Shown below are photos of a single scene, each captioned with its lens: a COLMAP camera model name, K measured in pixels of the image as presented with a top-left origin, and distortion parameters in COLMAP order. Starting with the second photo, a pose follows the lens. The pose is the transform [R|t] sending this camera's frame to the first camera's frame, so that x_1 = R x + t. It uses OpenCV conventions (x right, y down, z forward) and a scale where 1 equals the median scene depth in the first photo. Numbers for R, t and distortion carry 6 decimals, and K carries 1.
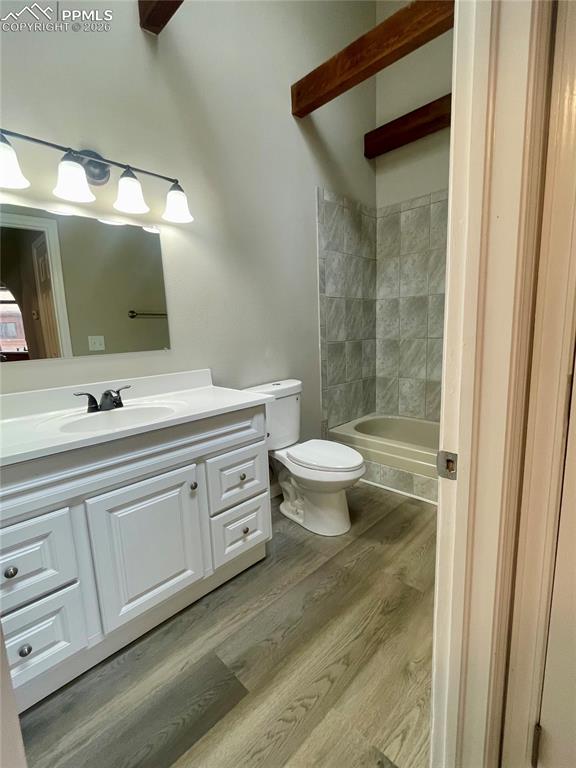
lens RADIAL K [[347.9, 0, 283.4], [0, 347.9, 388.9], [0, 0, 1]] dist [-0.004137, 0.000647]
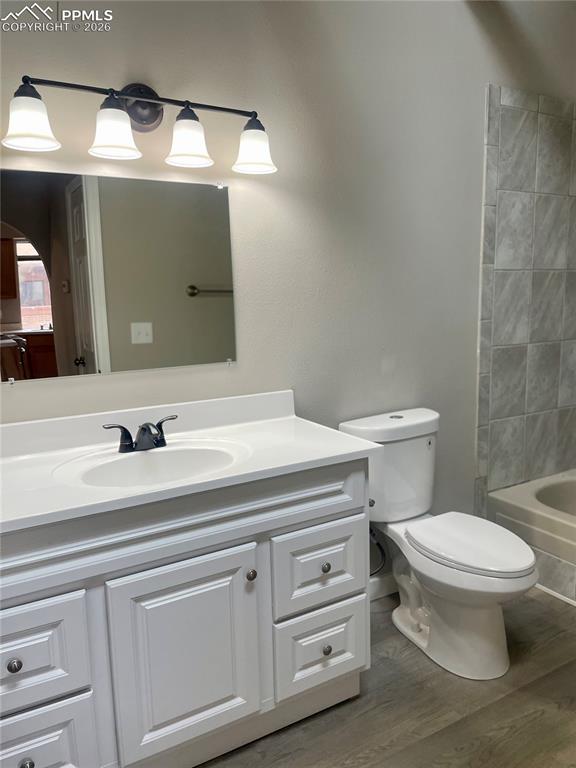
lens RADIAL K [[585.0, 0, 291.8], [0, 585.0, 383.8], [0, 0, 1]] dist [0.080458, -0.105384]
pose [[0.966468, 0.053252, -0.251203, 0.072645], [-0.051610, 0.998581, 0.013123, -0.093205], [0.251546, 0.000282, 0.967845, -0.083246]]
